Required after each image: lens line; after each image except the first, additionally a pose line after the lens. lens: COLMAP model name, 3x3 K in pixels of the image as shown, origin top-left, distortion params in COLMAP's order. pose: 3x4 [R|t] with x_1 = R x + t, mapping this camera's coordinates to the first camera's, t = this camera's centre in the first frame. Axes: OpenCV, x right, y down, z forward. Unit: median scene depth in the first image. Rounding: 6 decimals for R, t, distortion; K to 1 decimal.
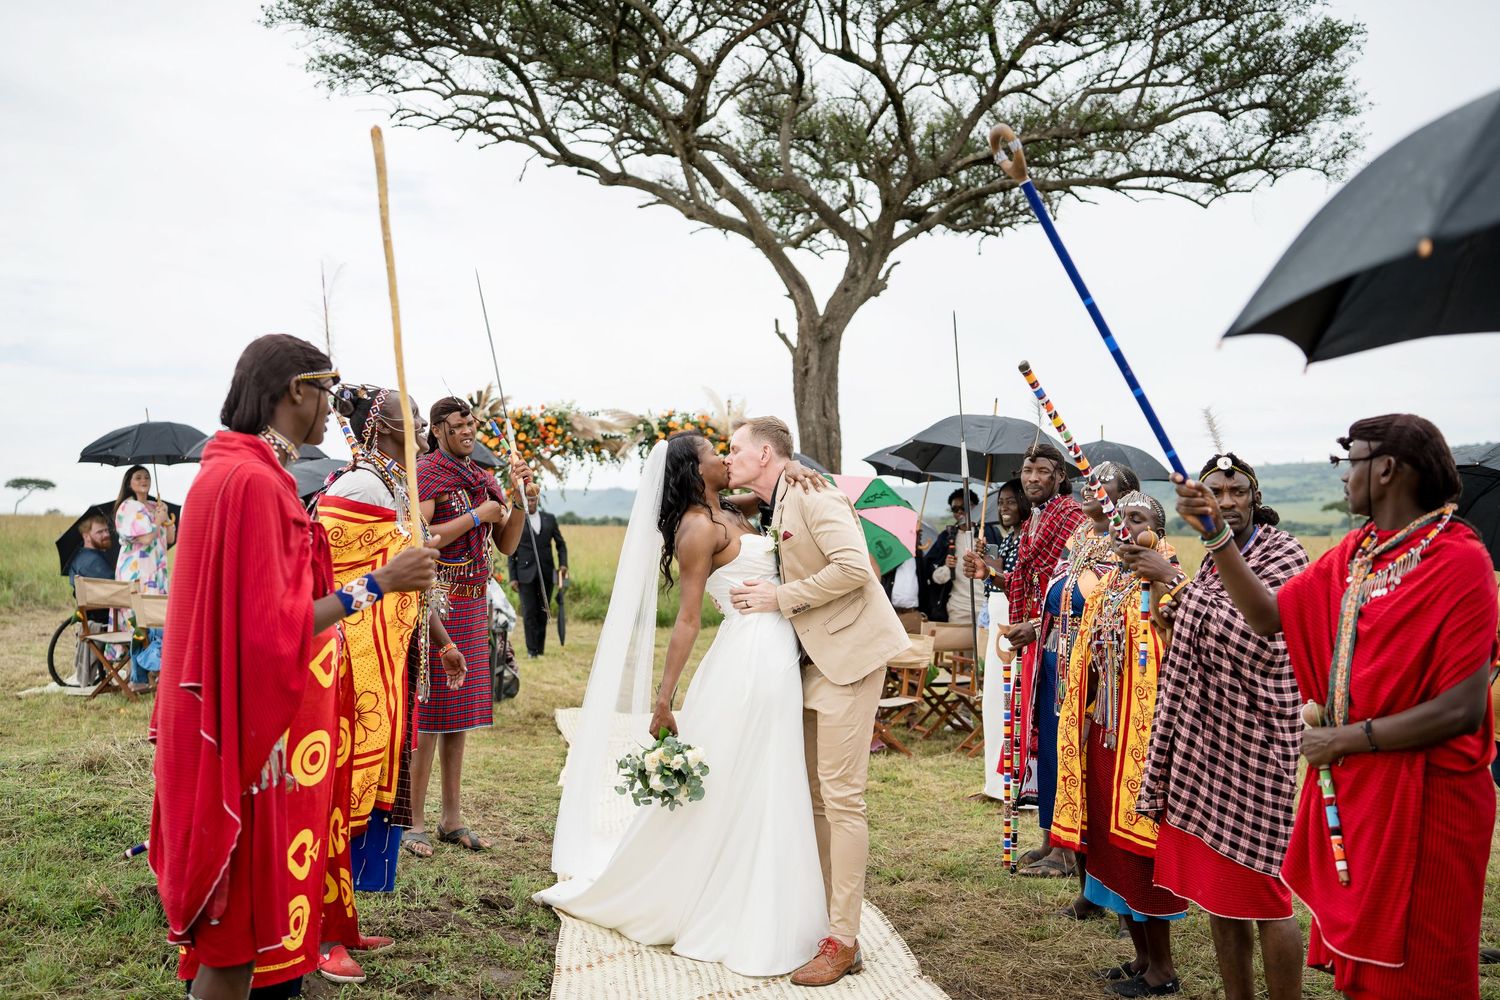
lens RADIAL K [[1508.7, 0, 749.3], [0, 1508.7, 499.8], [0, 0, 1]] dist [-0.002953, 0.000000]
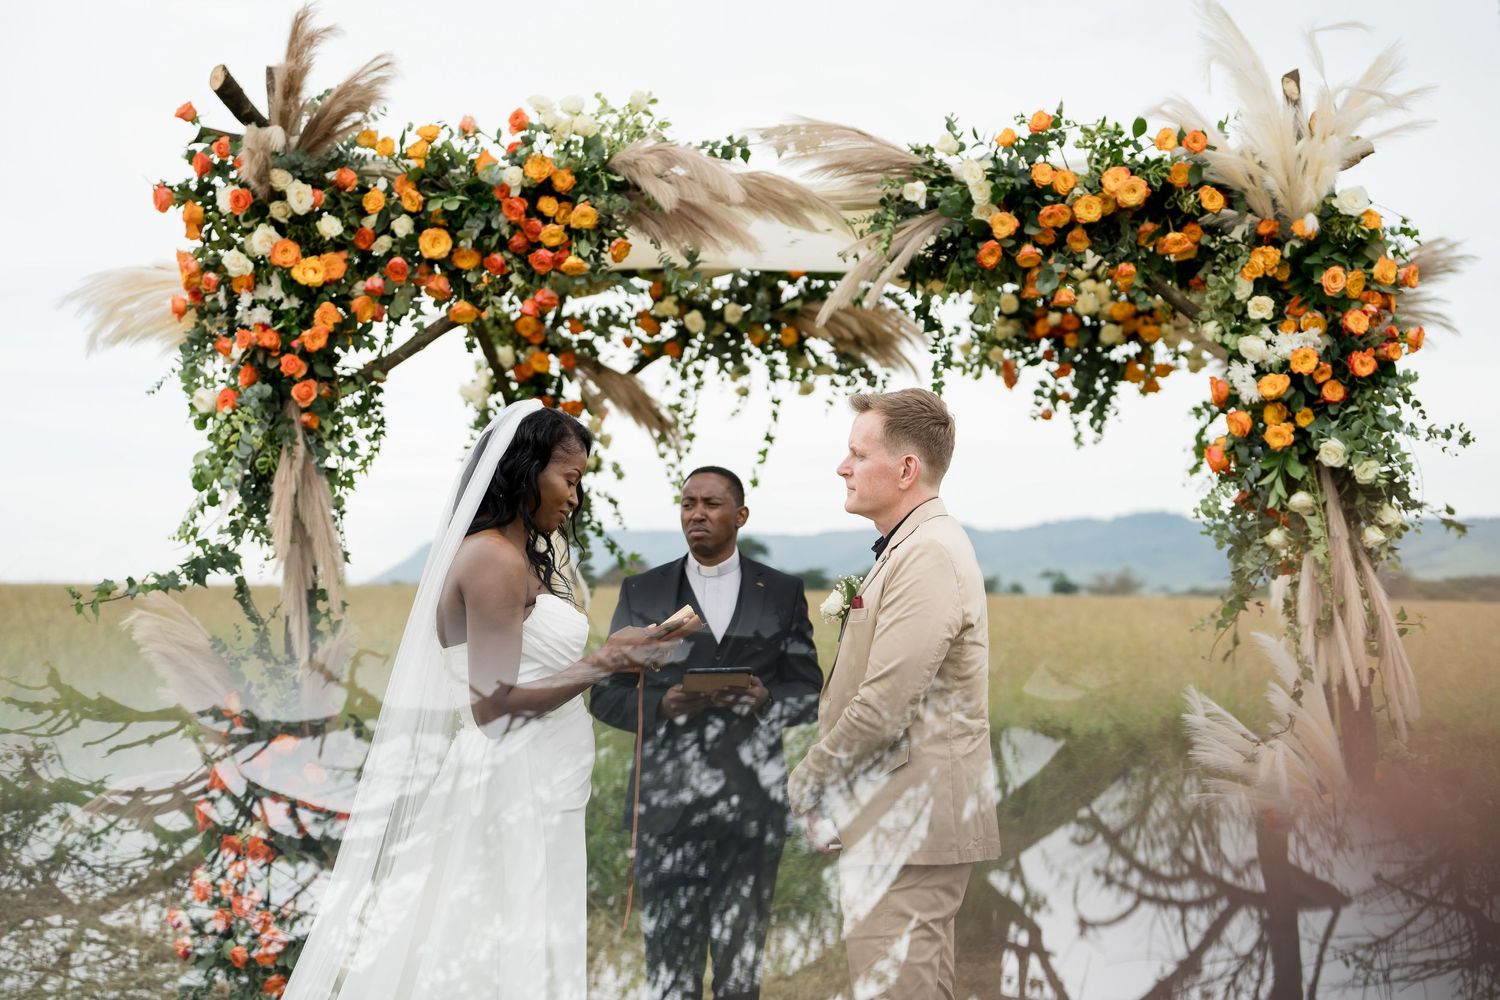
lens RADIAL K [[2581.5, 0, 762.8], [0, 2581.5, 510.0], [0, 0, 1]] dist [0.222825, 0.000000]
pose [[0.985719, -0.005182, -0.168320, -0.027088], [0.002653, 0.999880, -0.015246, 0.008182], [0.168379, 0.014581, 0.985615, 0.590989]]
